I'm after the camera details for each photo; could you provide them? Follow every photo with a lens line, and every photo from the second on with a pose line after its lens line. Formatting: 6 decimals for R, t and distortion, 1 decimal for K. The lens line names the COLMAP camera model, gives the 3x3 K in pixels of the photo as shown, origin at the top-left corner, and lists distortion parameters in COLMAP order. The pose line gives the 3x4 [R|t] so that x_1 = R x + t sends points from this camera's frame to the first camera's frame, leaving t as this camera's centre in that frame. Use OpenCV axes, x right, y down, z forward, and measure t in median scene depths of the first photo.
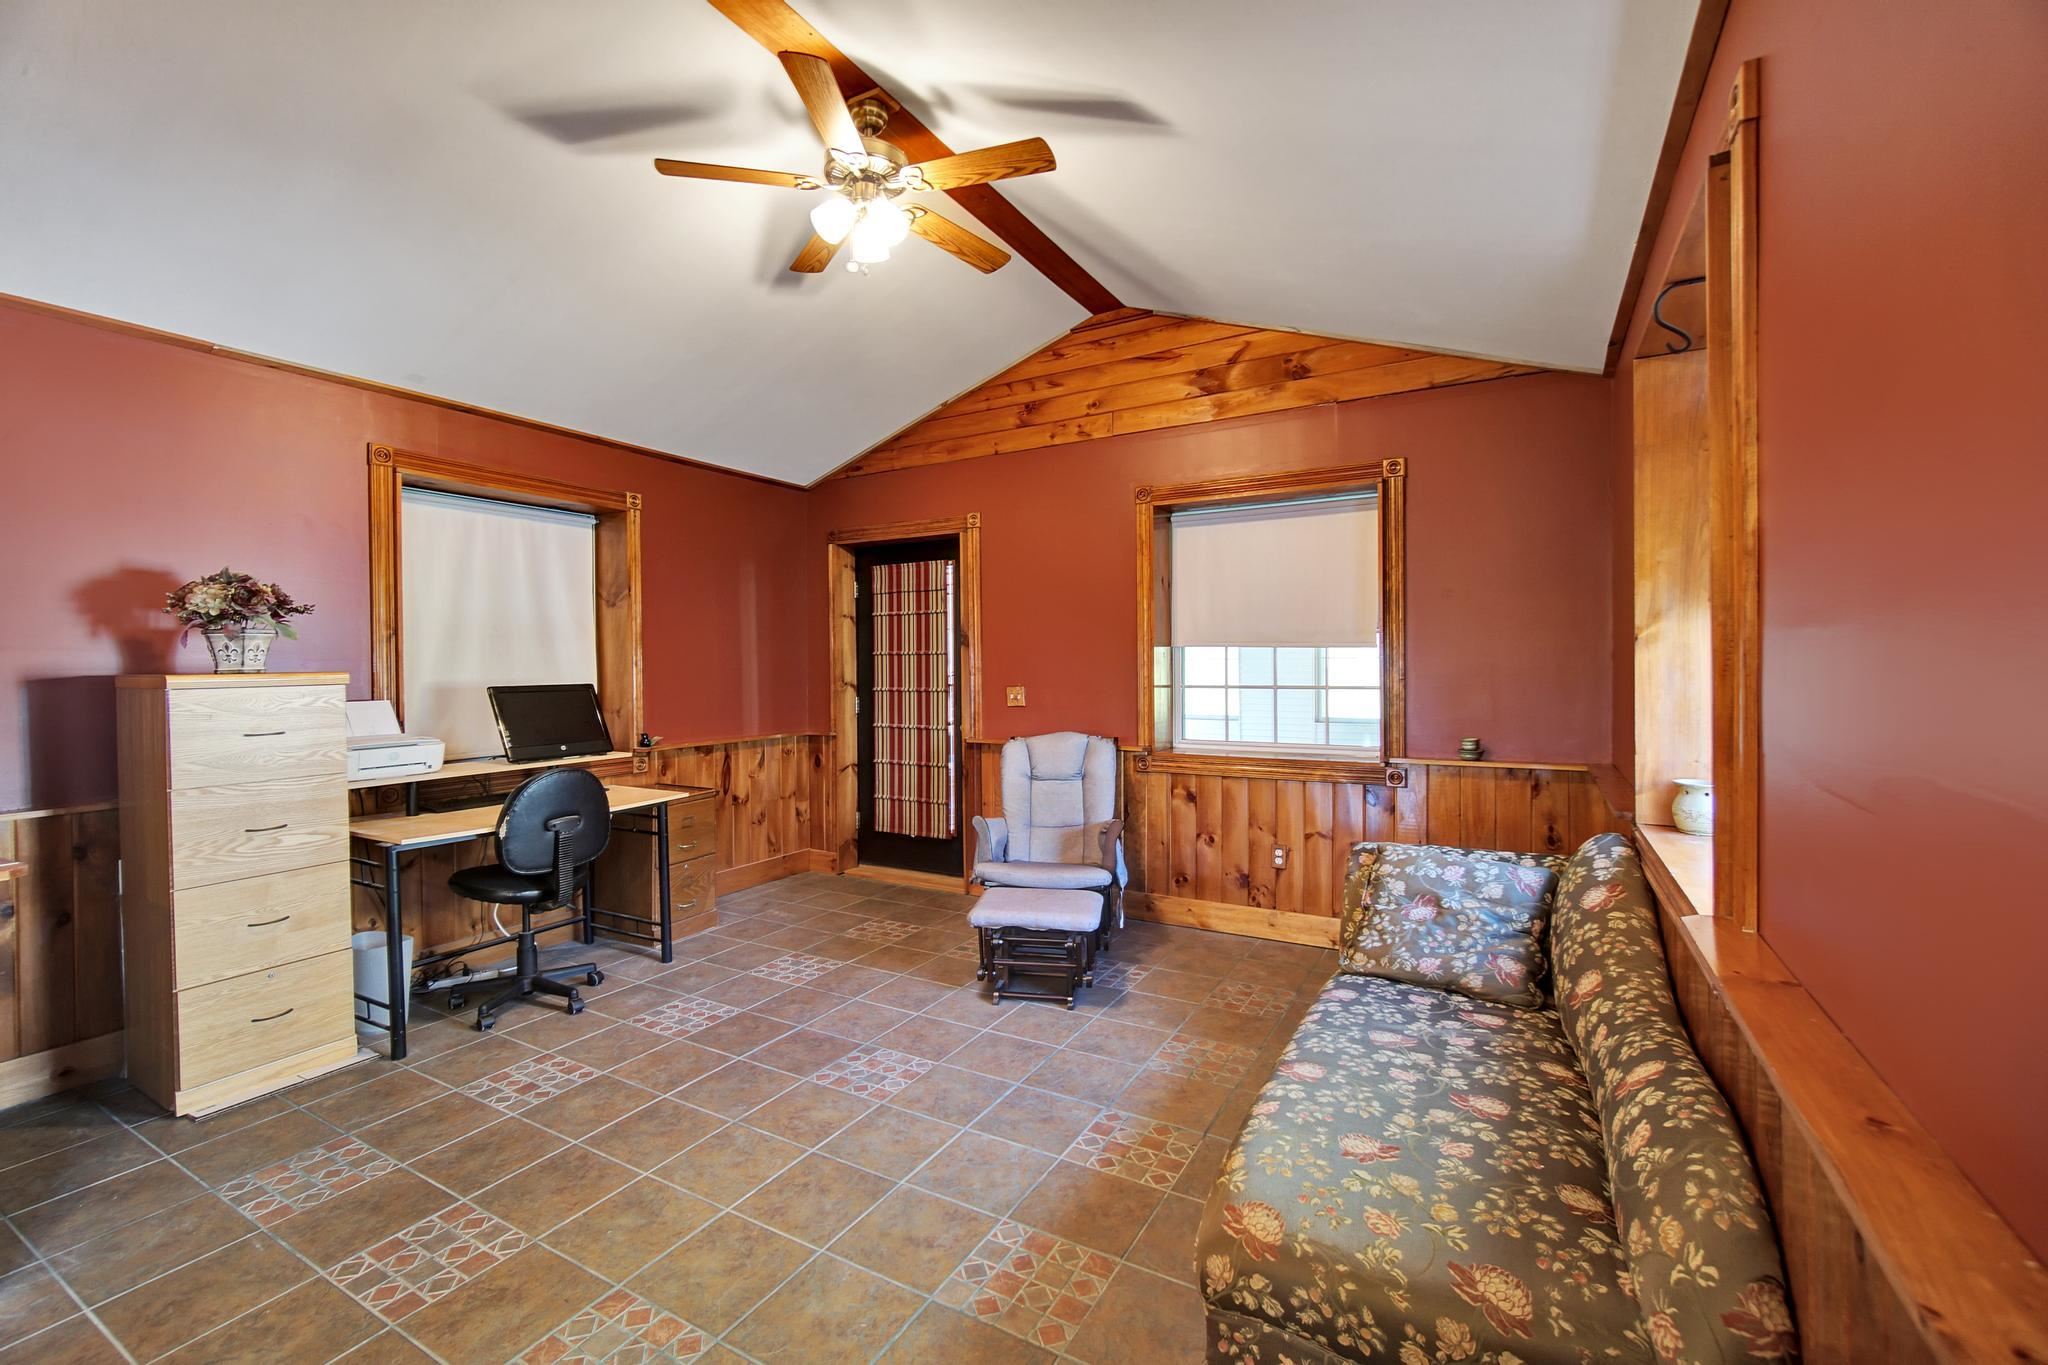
lens RADIAL K [[885.7, 0, 1016.6], [0, 885.7, 676.1], [0, 0, 1]] dist [-0.000374, -0.000099]
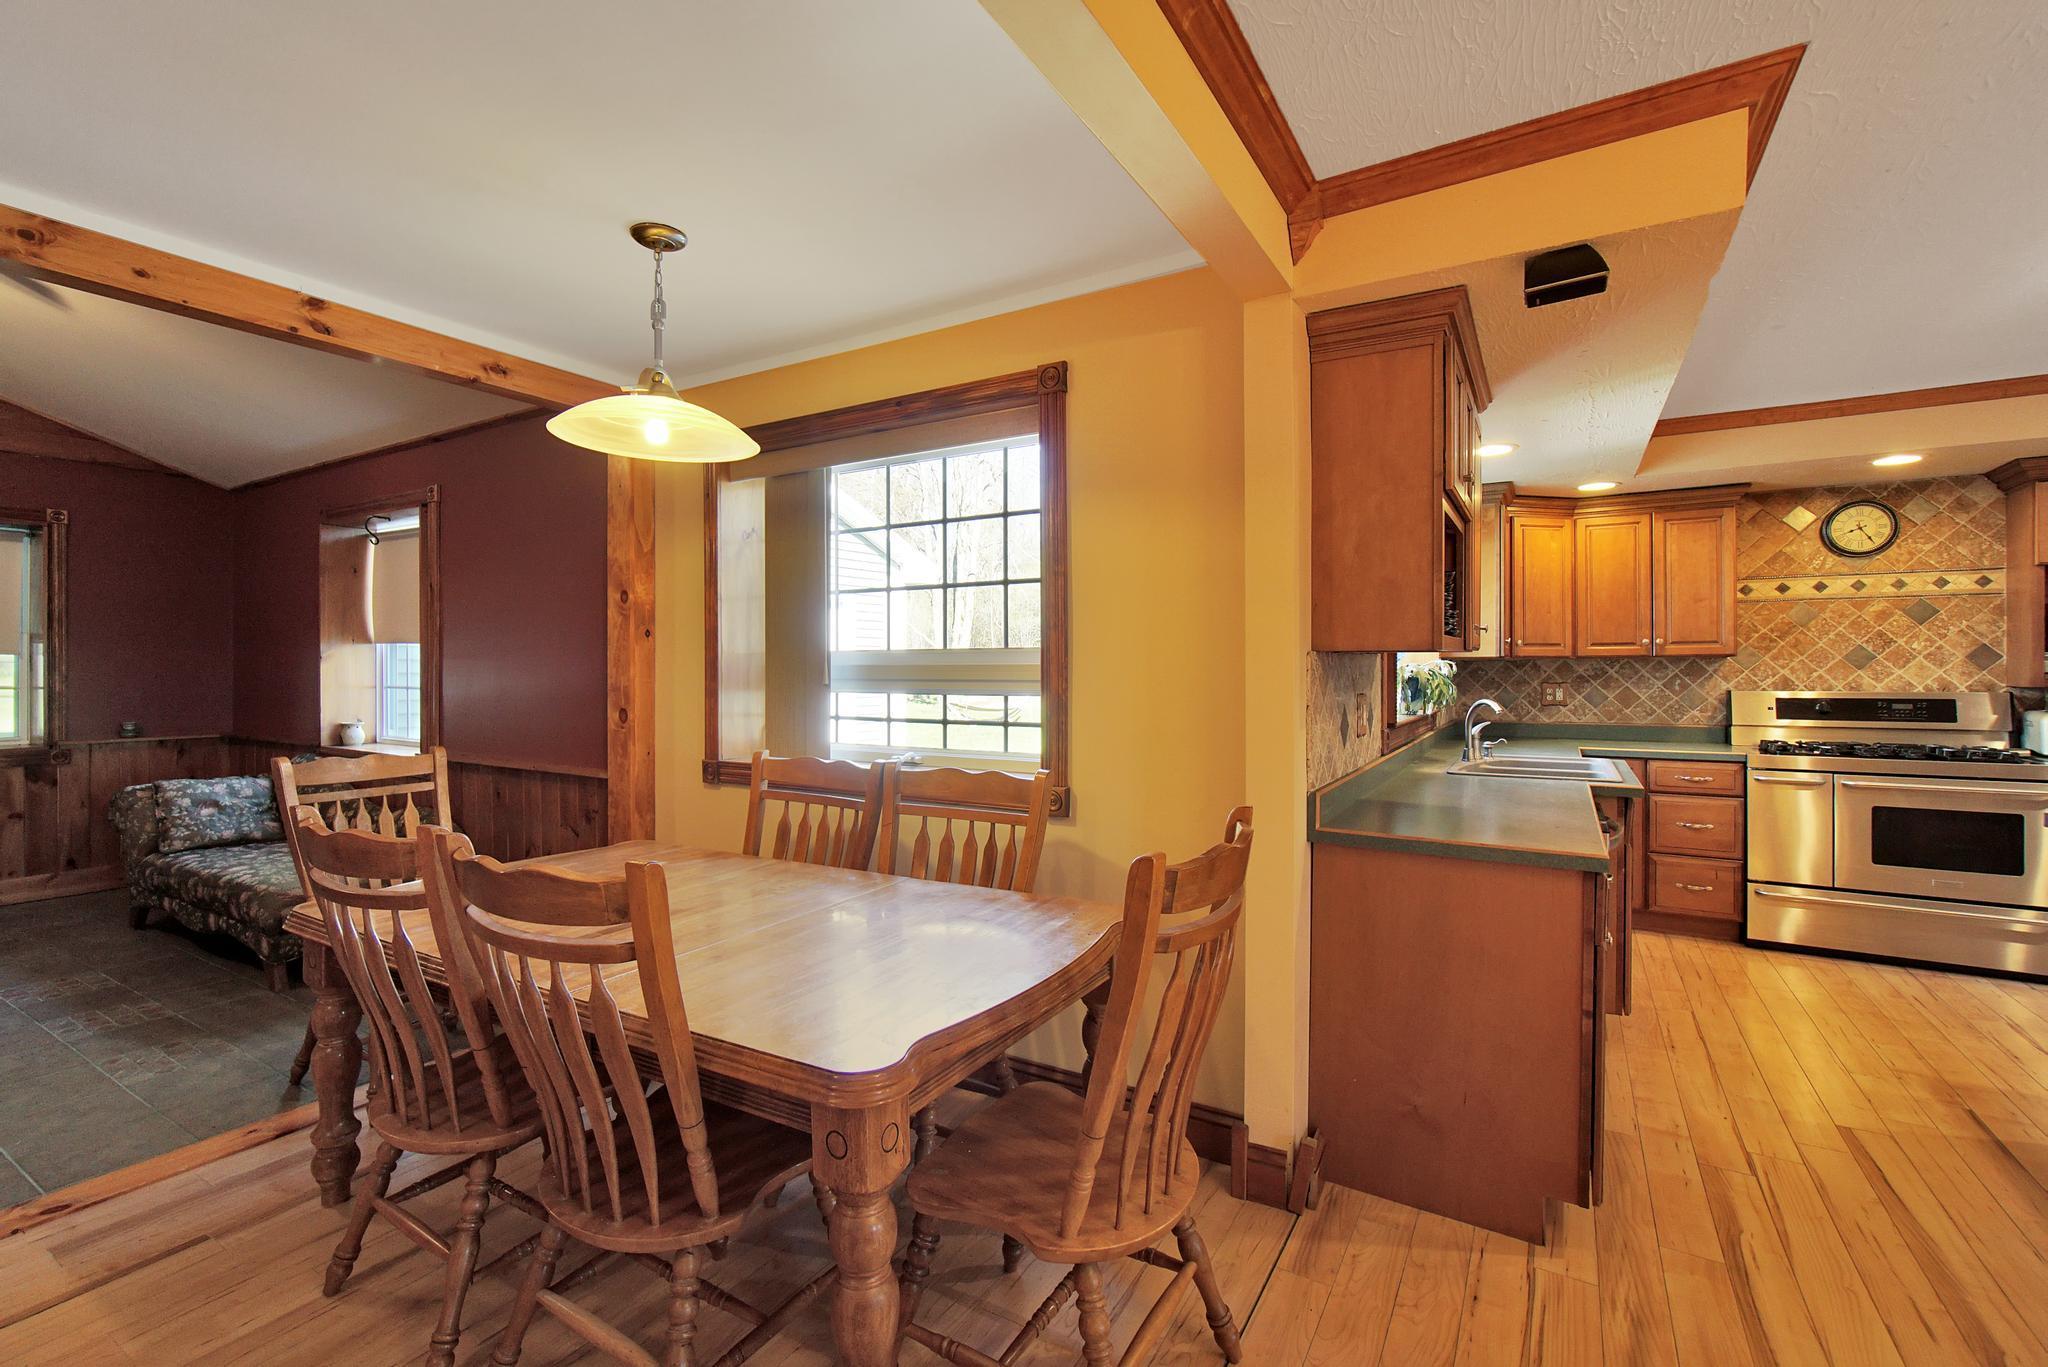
lens RADIAL K [[885.7, 0, 1022.7], [0, 885.7, 673.1], [0, 0, 1]] dist [-0.000374, -0.000099]
pose [[0.018414, -0.000709, 0.999830, -1.199701], [0.010906, 0.999940, 0.000508, 0.011019], [-0.999771, 0.010894, 0.018420, -0.610541]]
